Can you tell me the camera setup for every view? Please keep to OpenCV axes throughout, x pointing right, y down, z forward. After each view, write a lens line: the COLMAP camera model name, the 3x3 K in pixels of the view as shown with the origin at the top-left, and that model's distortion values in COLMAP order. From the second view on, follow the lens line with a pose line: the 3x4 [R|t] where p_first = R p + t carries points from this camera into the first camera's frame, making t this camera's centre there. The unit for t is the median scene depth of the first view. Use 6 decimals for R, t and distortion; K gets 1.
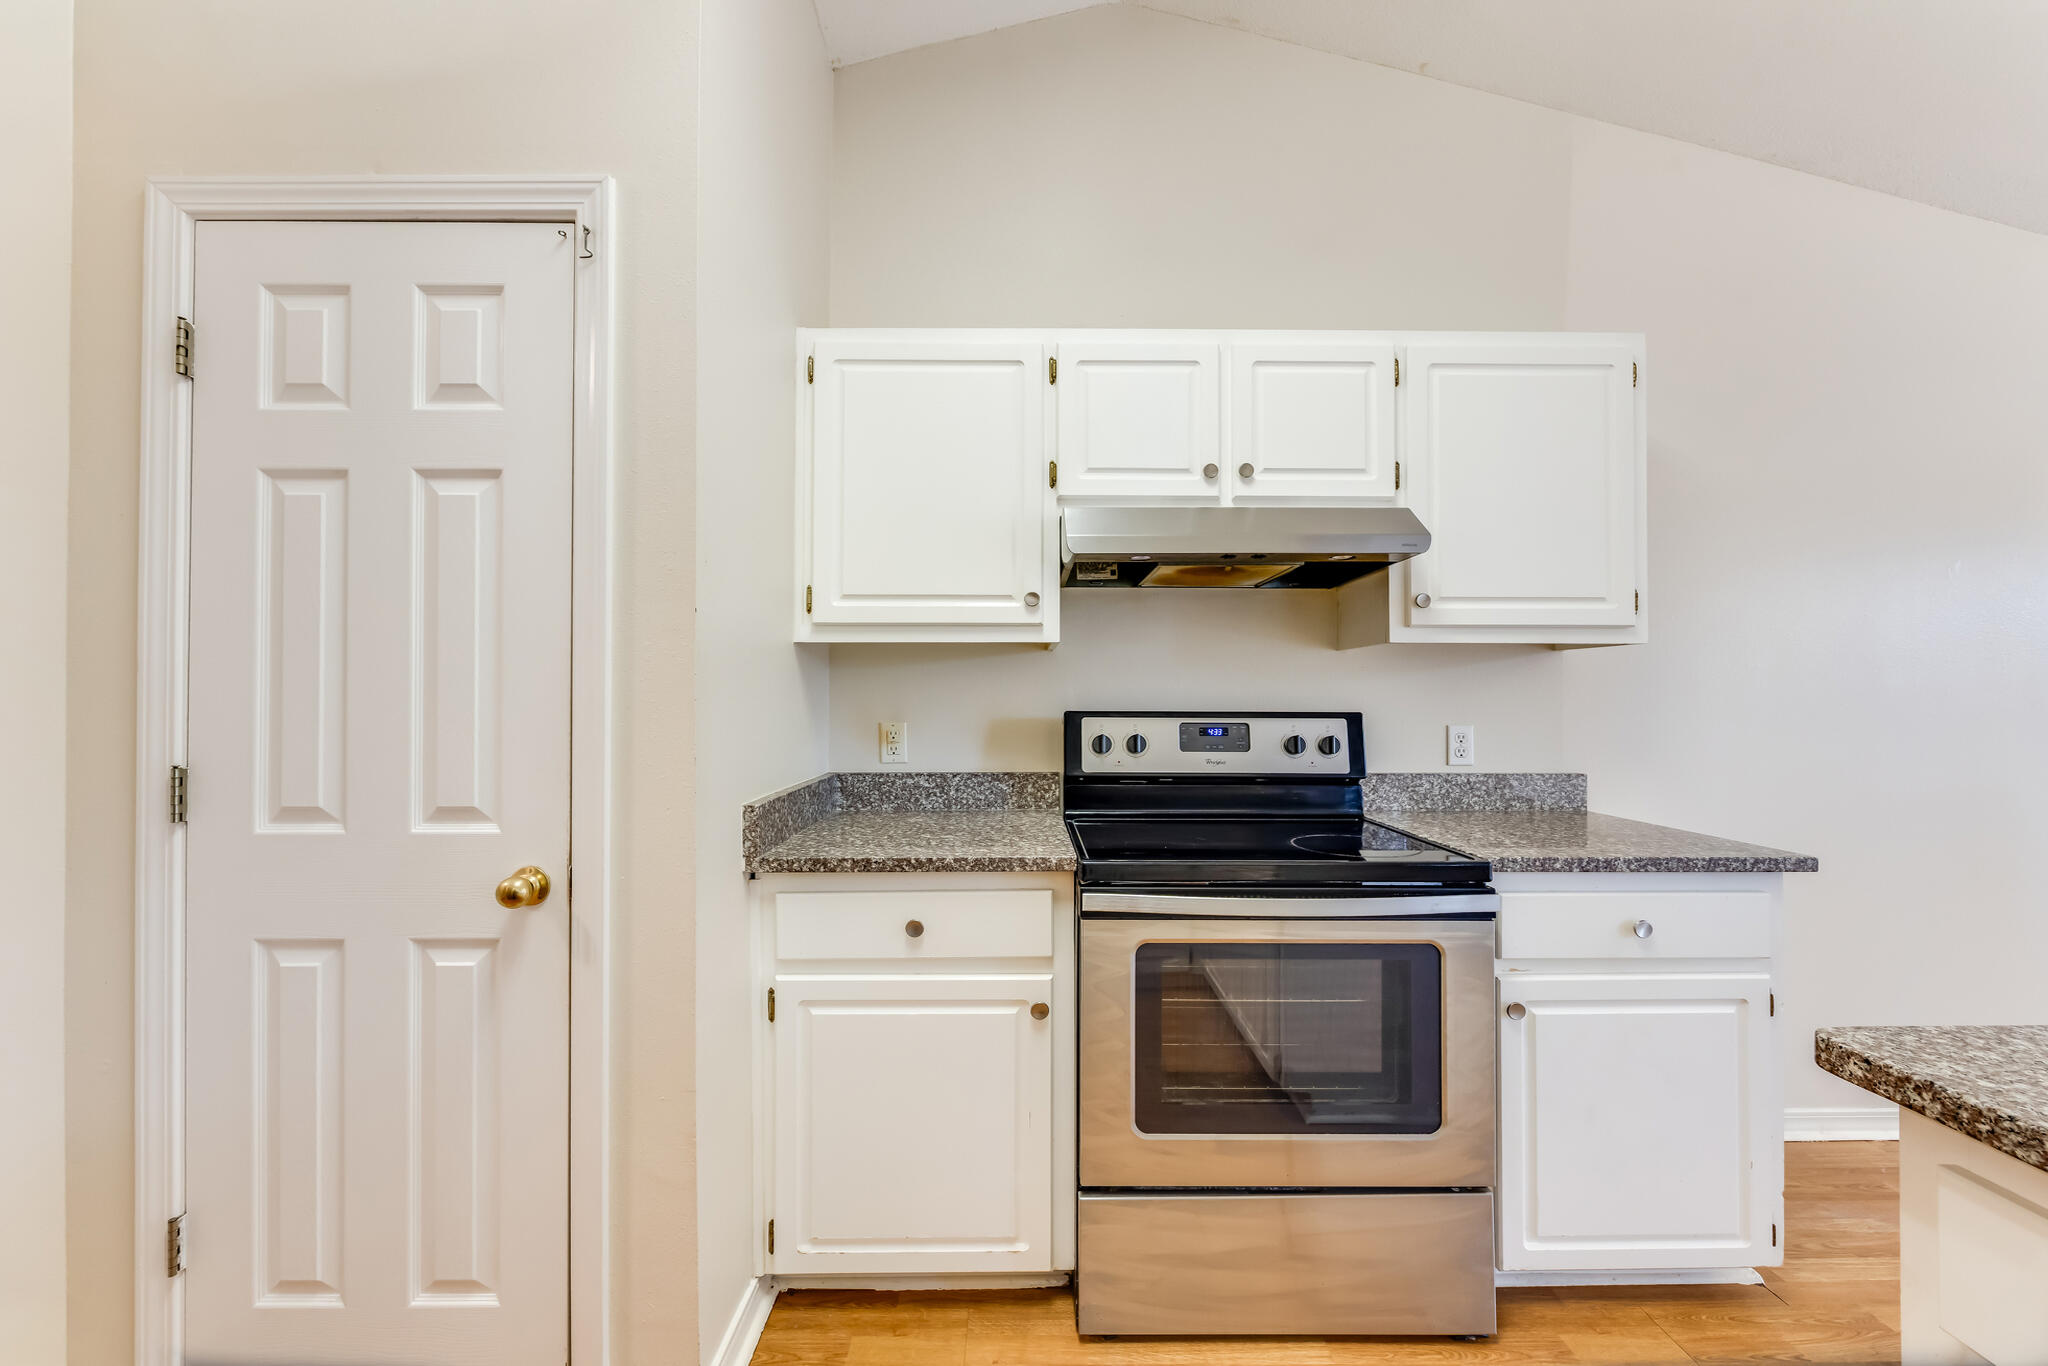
lens RADIAL K [[813.1, 0, 1015.0], [0, 813.1, 693.3], [0, 0, 1]] dist [-0.003596, -0.000244]
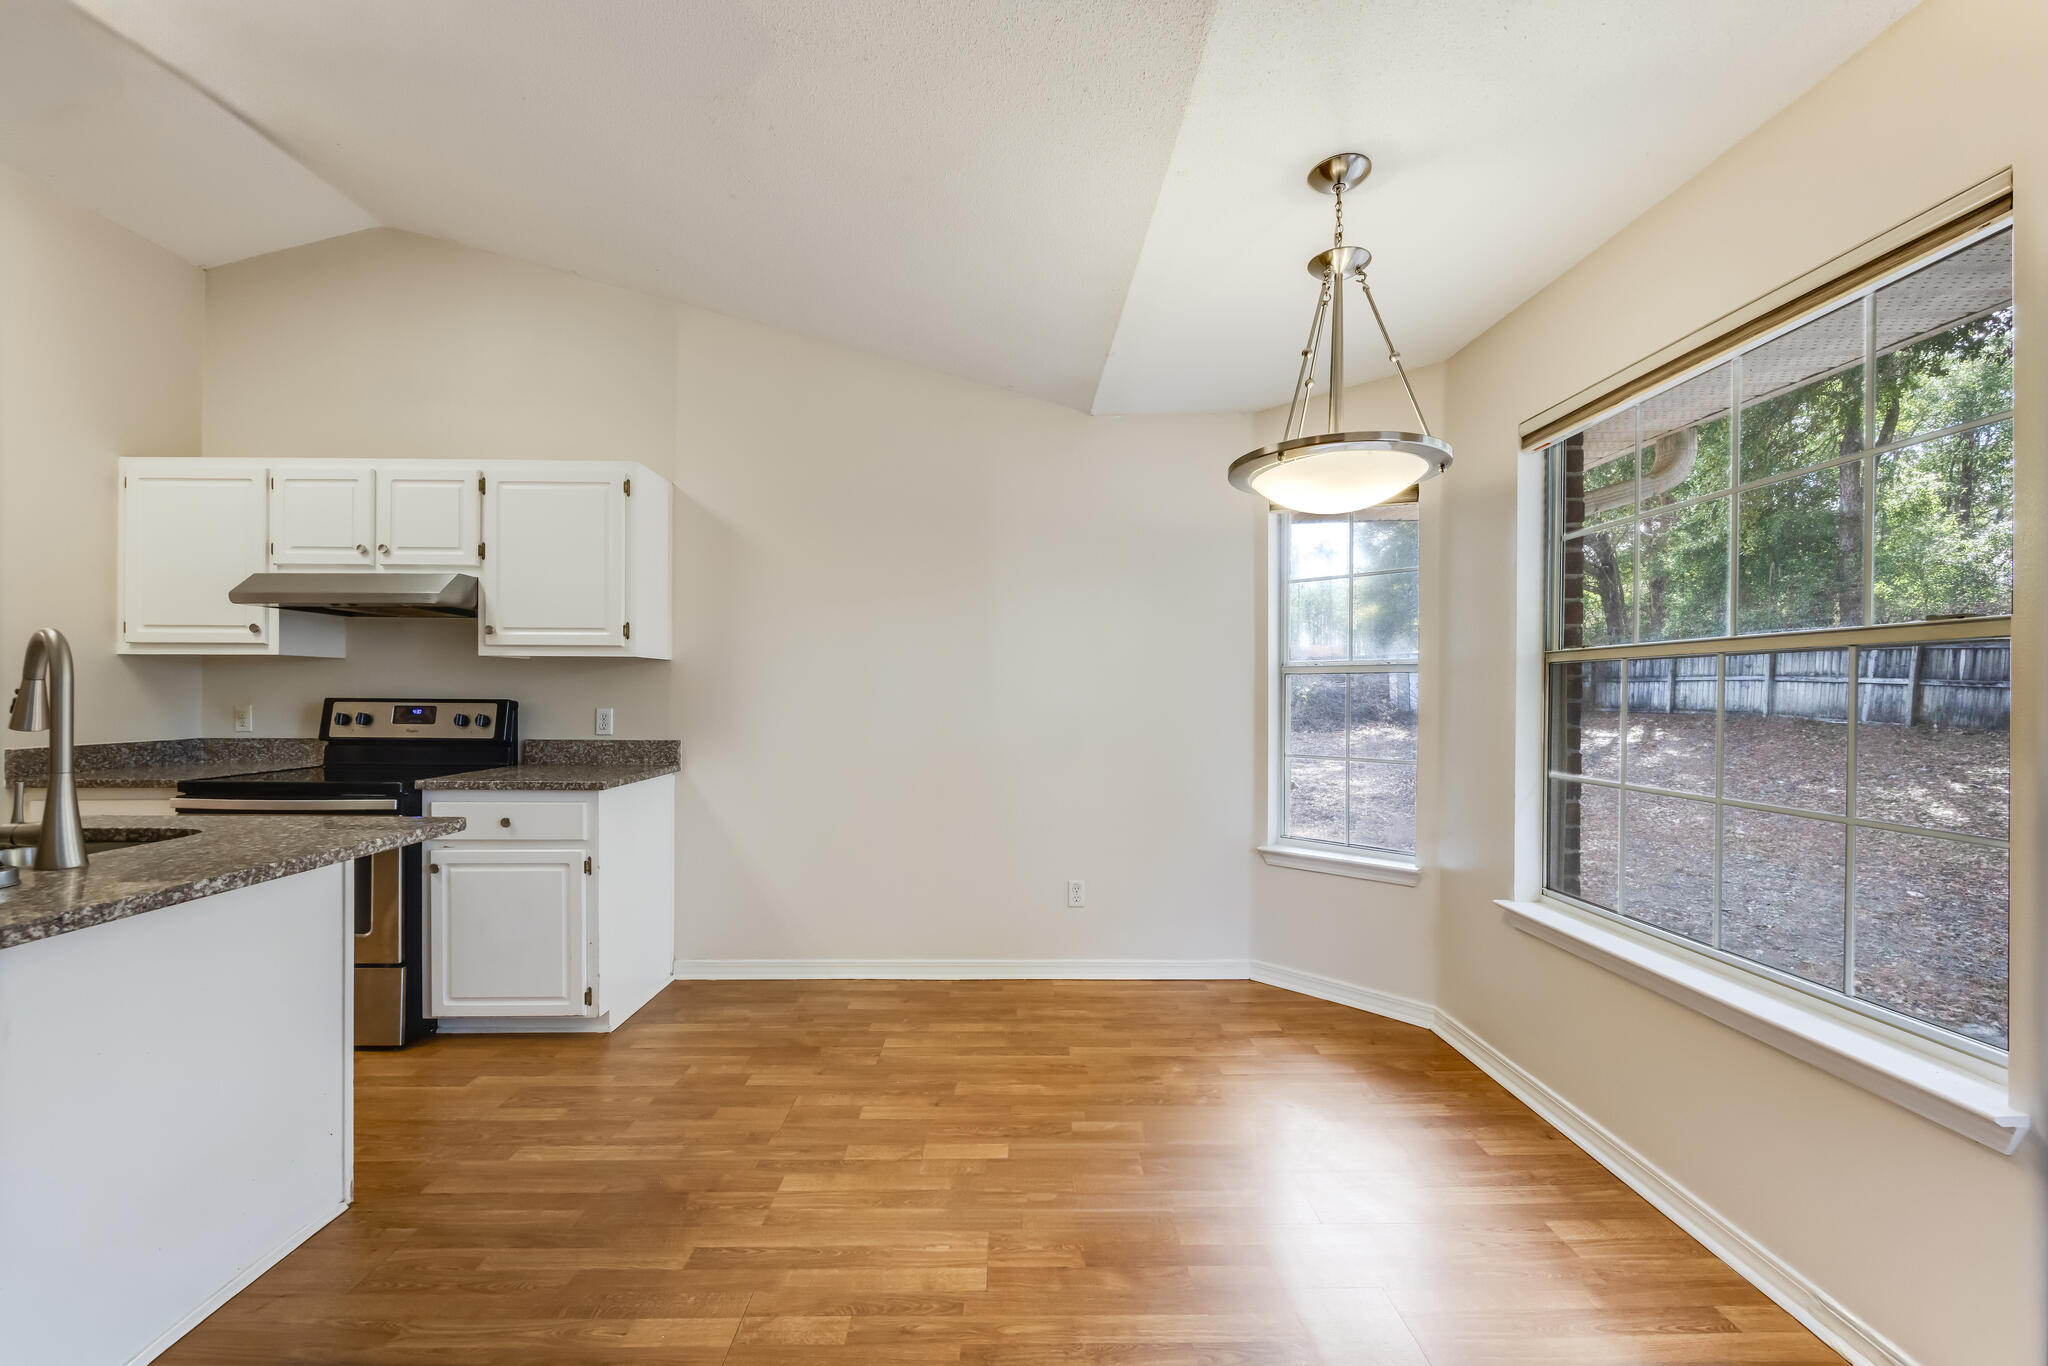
lens RADIAL K [[804.6, 0, 1021.0], [0, 804.6, 713.6], [0, 0, 1]] dist [0.003624, -0.001410]
pose [[0.999954, 0.006744, -0.006802, 1.583634], [-0.006497, 0.999340, 0.035738, -0.013810], [0.007039, -0.035692, 0.999338, -0.603431]]
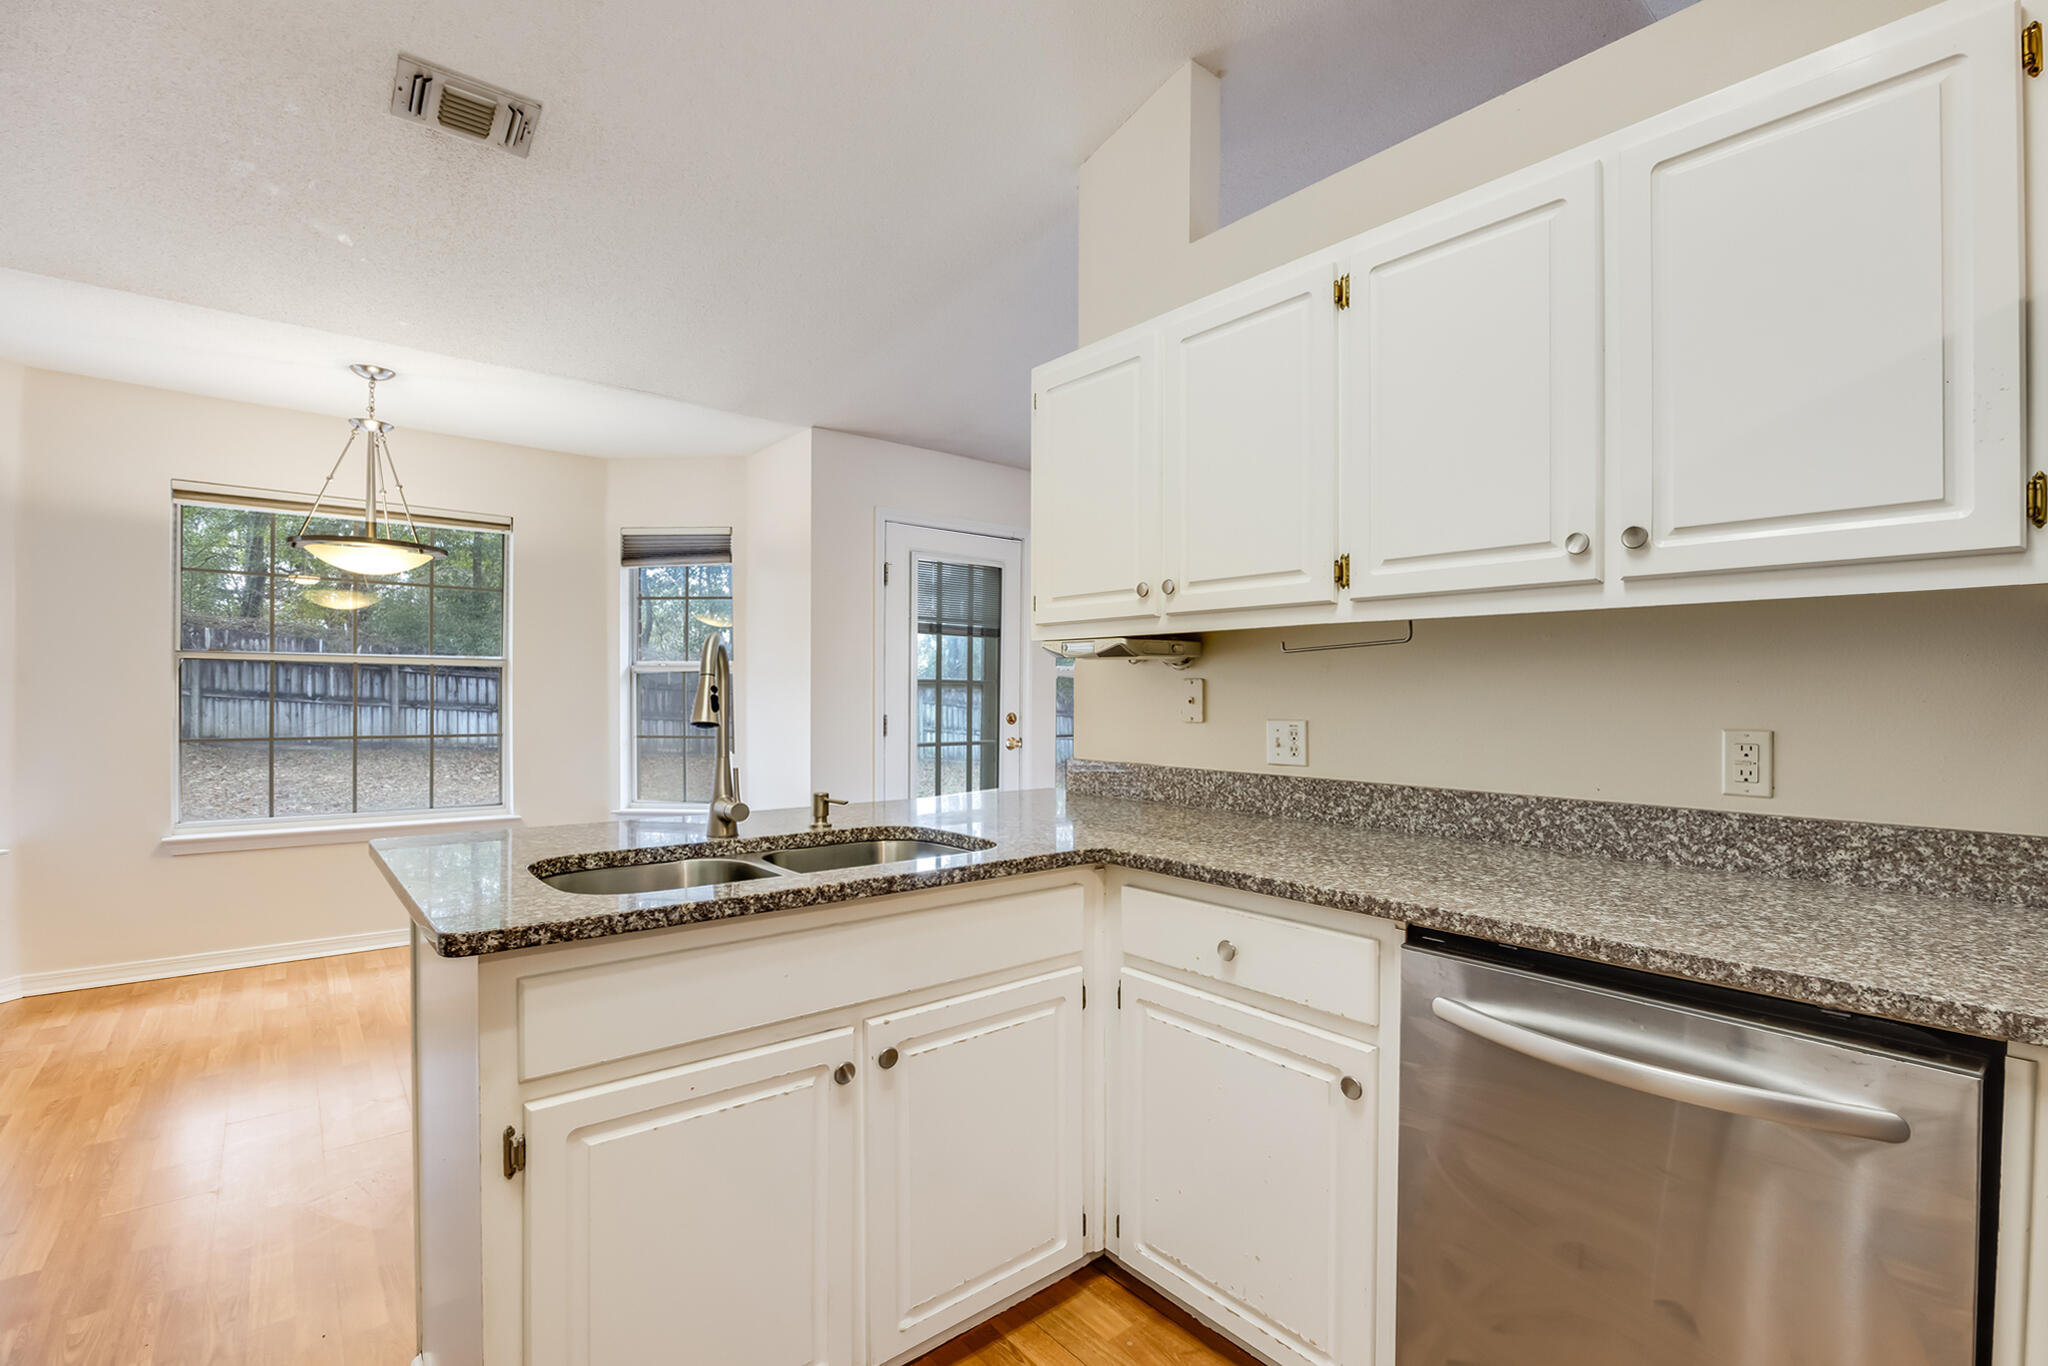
lens RADIAL K [[923.3, 0, 1003.4], [0, 923.3, 706.5], [0, 0, 1]] dist [-0.009262, -0.001920]
pose [[-0.589819, -0.018396, 0.807326, -0.286315], [-0.016701, 0.999805, 0.010580, 0.002426], [-0.807363, -0.007243, -0.590011, 0.422241]]
